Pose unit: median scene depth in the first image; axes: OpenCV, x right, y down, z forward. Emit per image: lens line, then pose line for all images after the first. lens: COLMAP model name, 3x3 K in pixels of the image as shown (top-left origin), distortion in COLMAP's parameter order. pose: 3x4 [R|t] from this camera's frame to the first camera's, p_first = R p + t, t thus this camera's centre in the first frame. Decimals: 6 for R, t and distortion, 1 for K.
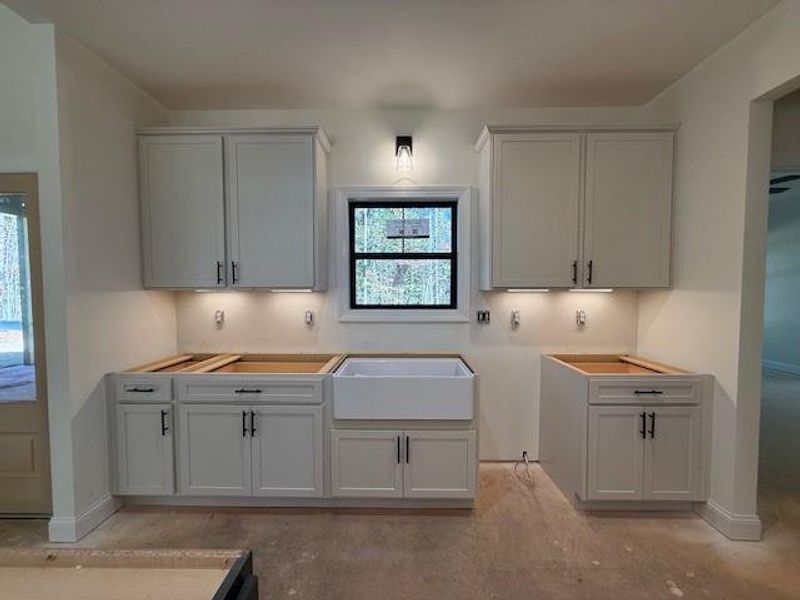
lens RADIAL K [[338.2, 0, 400.0], [0, 338.2, 300.0], [0, 0, 1]] dist [-0.002063, 0.000015]
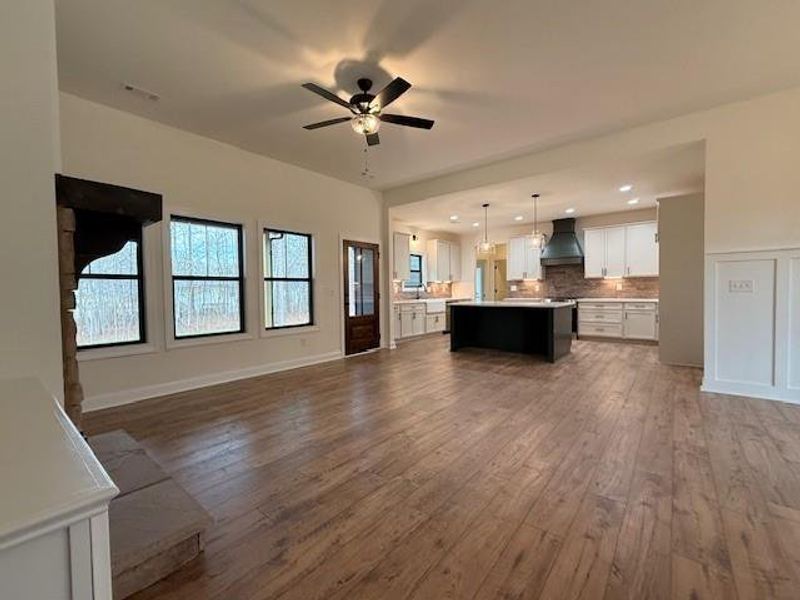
lens RADIAL K [[338.2, 0, 400.0], [0, 338.2, 300.0], [0, 0, 1]] dist [-0.002063, 0.000015]
pose [[0.621188, -0.027499, 0.783179, -3.437458], [0.040102, 0.999190, 0.003277, 0.171604], [-0.782635, 0.029371, 0.621788, -1.203318]]
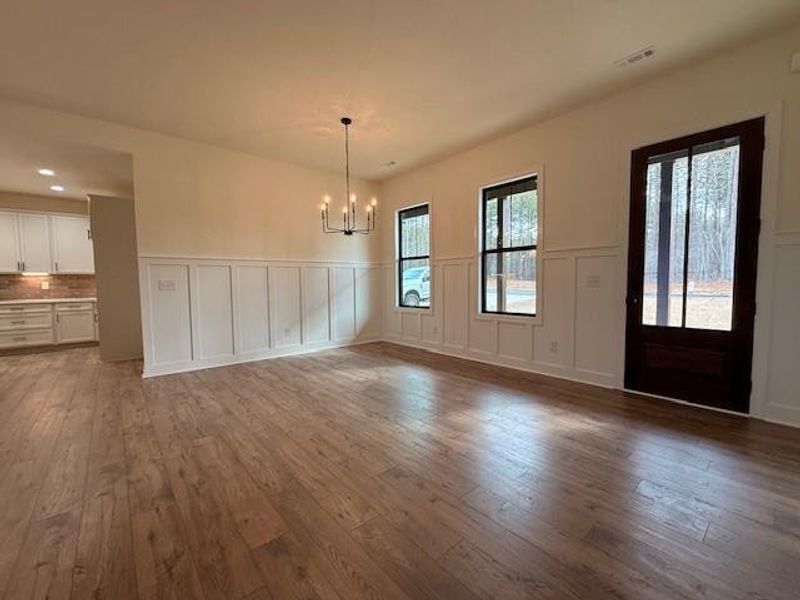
lens RADIAL K [[338.2, 0, 400.0], [0, 338.2, 300.0], [0, 0, 1]] dist [-0.002063, 0.000015]
pose [[-0.660634, -0.032243, 0.750015, -3.581241], [0.039857, 0.996162, 0.077932, 0.160691], [-0.749649, 0.081377, -0.656813, -1.188056]]
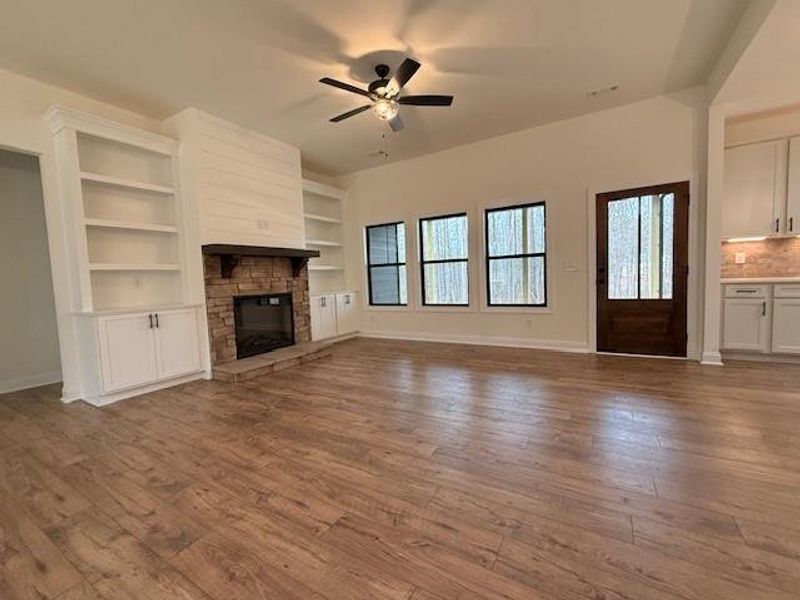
lens RADIAL K [[338.2, 0, 400.0], [0, 338.2, 300.0], [0, 0, 1]] dist [-0.002063, 0.000015]
pose [[0.864542, -0.000280, -0.502560, -1.458292], [0.020785, 0.999164, 0.035200, 0.208069], [0.502130, -0.040878, 0.863825, -1.515795]]
